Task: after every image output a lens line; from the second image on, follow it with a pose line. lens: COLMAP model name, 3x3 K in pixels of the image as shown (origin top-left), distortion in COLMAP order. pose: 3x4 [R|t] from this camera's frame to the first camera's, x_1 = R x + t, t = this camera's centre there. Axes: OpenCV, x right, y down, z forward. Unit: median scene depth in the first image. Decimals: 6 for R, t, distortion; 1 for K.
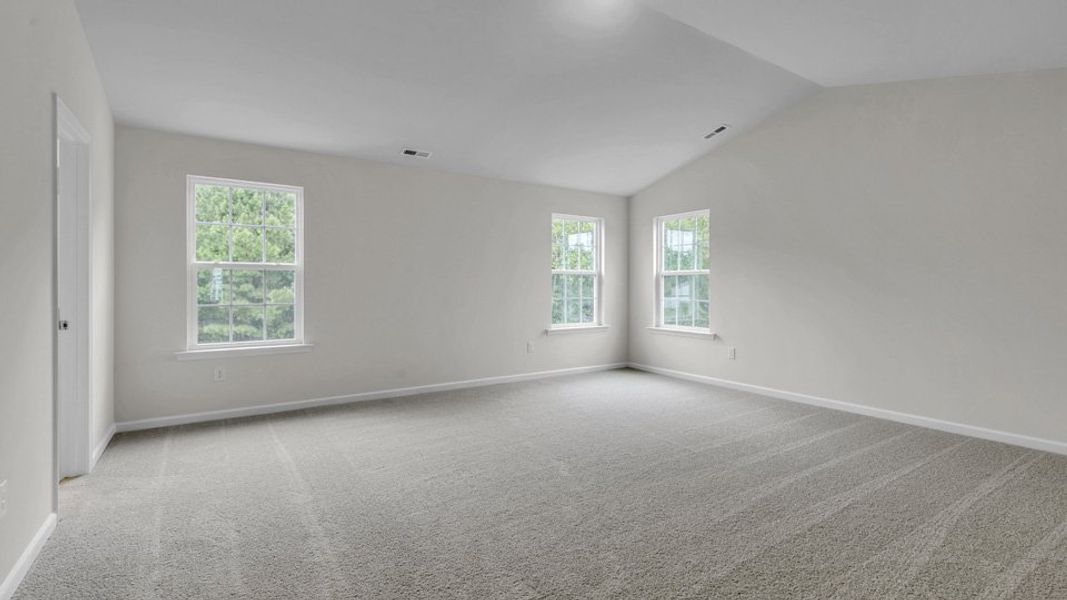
lens RADIAL K [[493.9, 0, 535.2], [0, 493.9, 297.6], [0, 0, 1]] dist [0.010702, 0.000319]
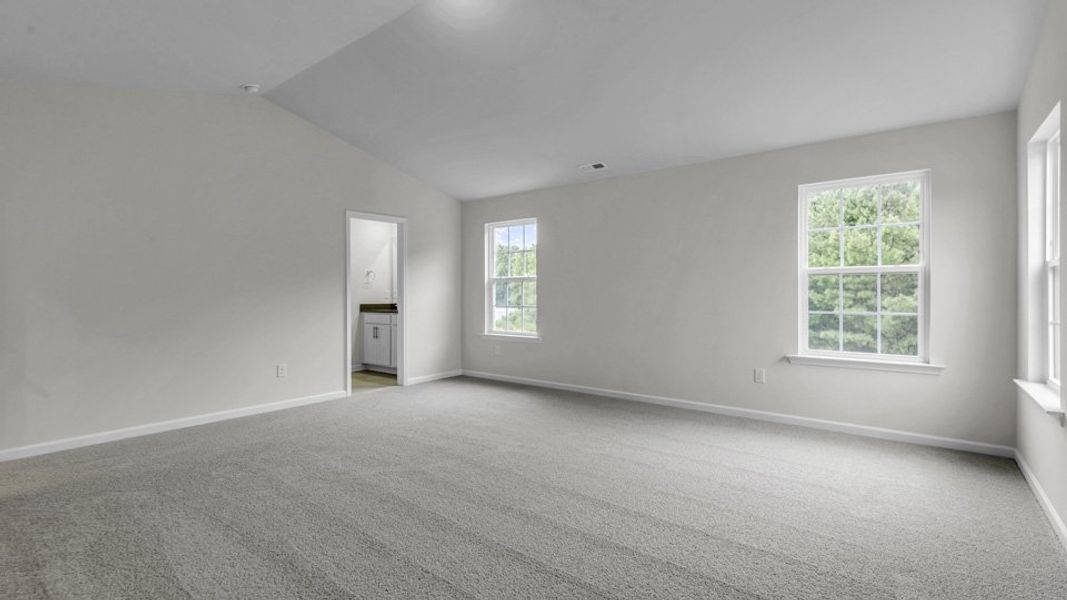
lens RADIAL K [[493.9, 0, 534.8], [0, 493.9, 293.9], [0, 0, 1]] dist [0.010702, 0.000319]
pose [[0.306864, 0.001462, -0.951752, 0.134496], [-0.022167, 0.999739, -0.005611, -0.002310], [0.951495, 0.022820, 0.306816, 0.104717]]
